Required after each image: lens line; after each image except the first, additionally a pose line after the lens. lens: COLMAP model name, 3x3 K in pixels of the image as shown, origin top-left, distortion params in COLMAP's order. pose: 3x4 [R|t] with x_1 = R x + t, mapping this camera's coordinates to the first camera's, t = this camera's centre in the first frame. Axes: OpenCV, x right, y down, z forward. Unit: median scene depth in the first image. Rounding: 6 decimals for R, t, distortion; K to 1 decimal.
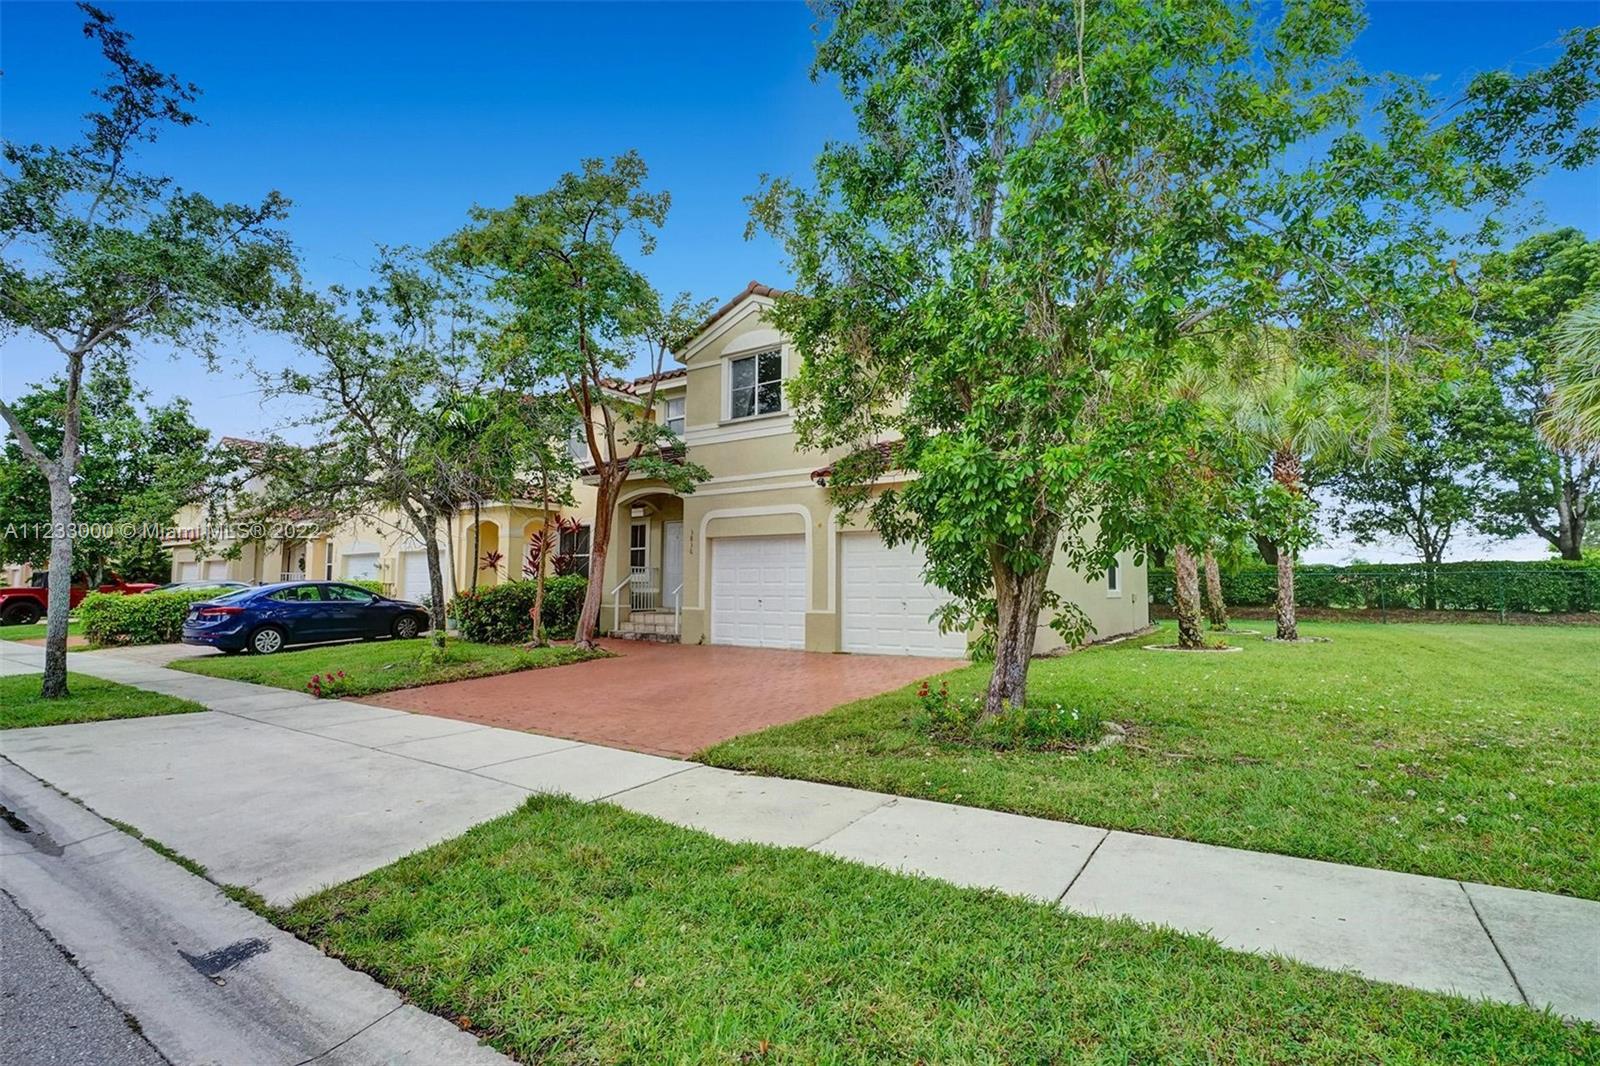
lens RADIAL K [[733.4, 0, 800.0], [0, 733.4, 533.0], [0, 0, 1]] dist [-0.007730, 0.000265]
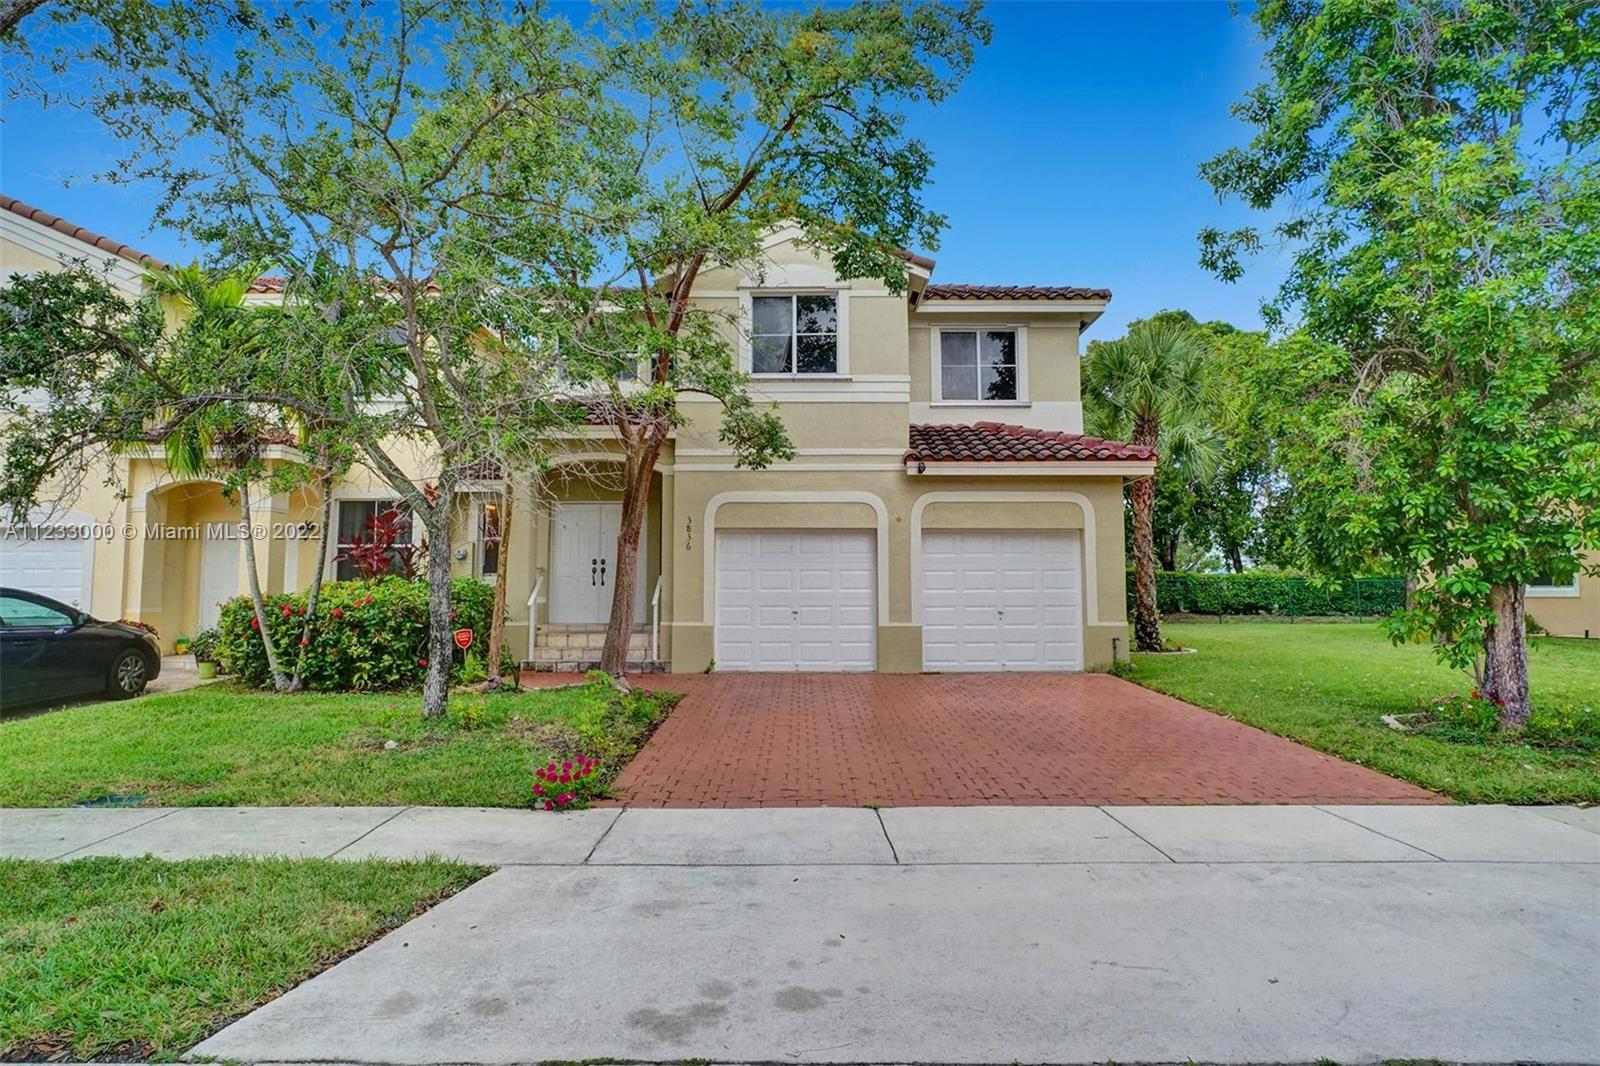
lens RADIAL K [[840.1, 0, 800.0], [0, 840.1, 533.0], [0, 0, 1]] dist [-0.003755, -0.000627]
pose [[0.829578, 0.038030, 0.557094, -0.539645], [-0.038357, 0.999203, -0.011092, 0.017973], [-0.557072, -0.012166, 0.830375, 0.255770]]
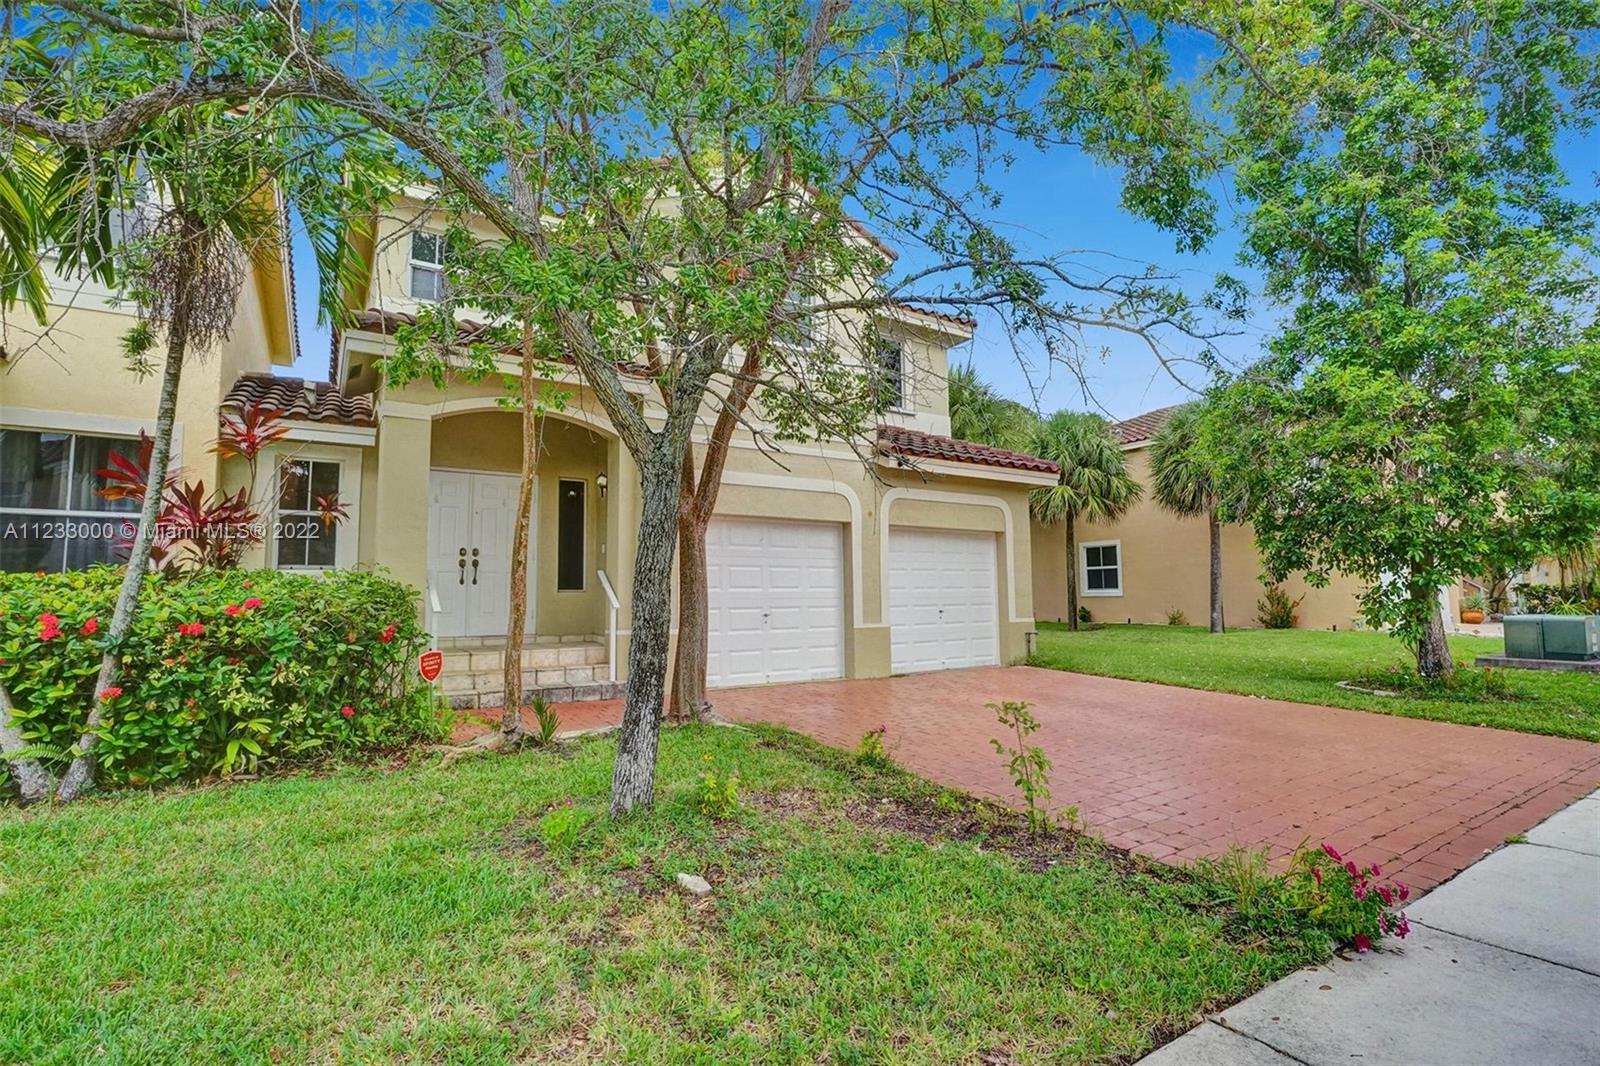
lens RADIAL K [[742.7, 0, 799.2], [0, 742.7, 530.0], [0, 0, 1]] dist [-0.008311, 0.000263]
pose [[0.392210, 0.078954, 0.916481, -0.660917], [-0.057081, 0.996479, -0.061417, 0.054204], [-0.918103, -0.028225, 0.395336, 0.694724]]
